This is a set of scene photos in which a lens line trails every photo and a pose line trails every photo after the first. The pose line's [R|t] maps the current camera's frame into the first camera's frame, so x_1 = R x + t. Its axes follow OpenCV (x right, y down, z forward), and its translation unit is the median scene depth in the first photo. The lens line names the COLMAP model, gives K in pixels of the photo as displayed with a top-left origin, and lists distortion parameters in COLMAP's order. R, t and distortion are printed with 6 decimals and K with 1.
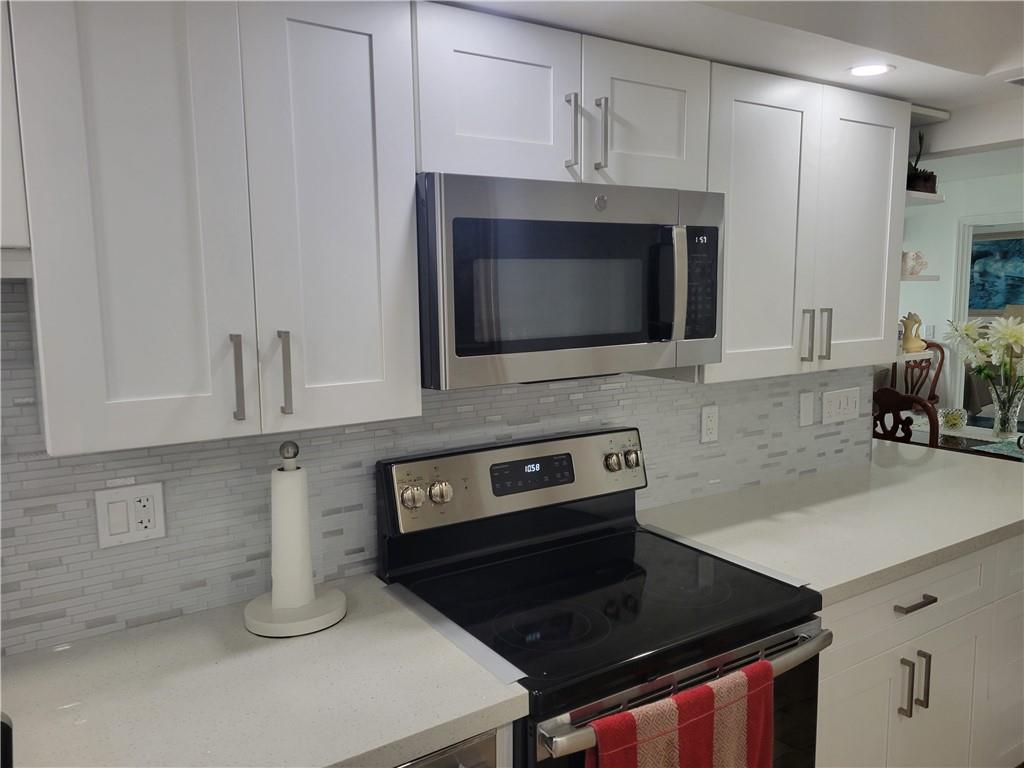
lens RADIAL K [[767.3, 0, 512.4], [0, 767.3, 390.0], [0, 0, 1]] dist [0.058202, -0.040271]
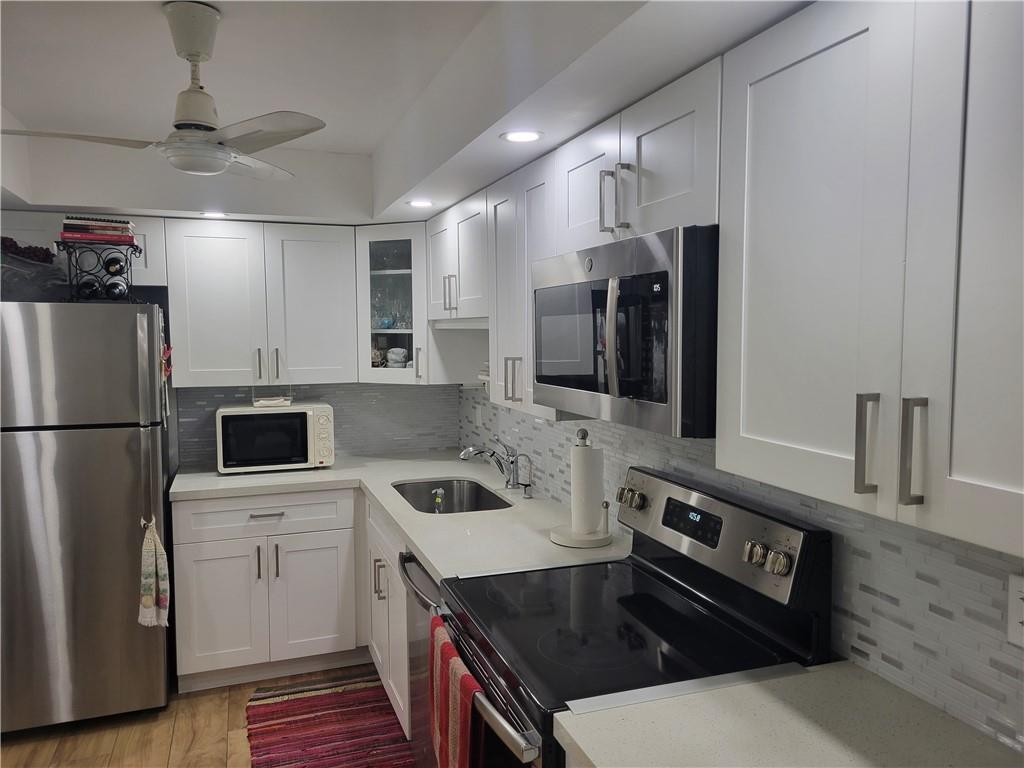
lens RADIAL K [[765.6, 0, 512.0], [0, 765.6, 384.0], [0, 0, 1]] dist [0.050732, -0.036409]
pose [[-0.238265, 0.084640, -0.967505, 0.924065], [-0.121806, 0.985725, 0.116231, -0.138838], [0.963532, 0.145542, -0.224554, 0.868610]]
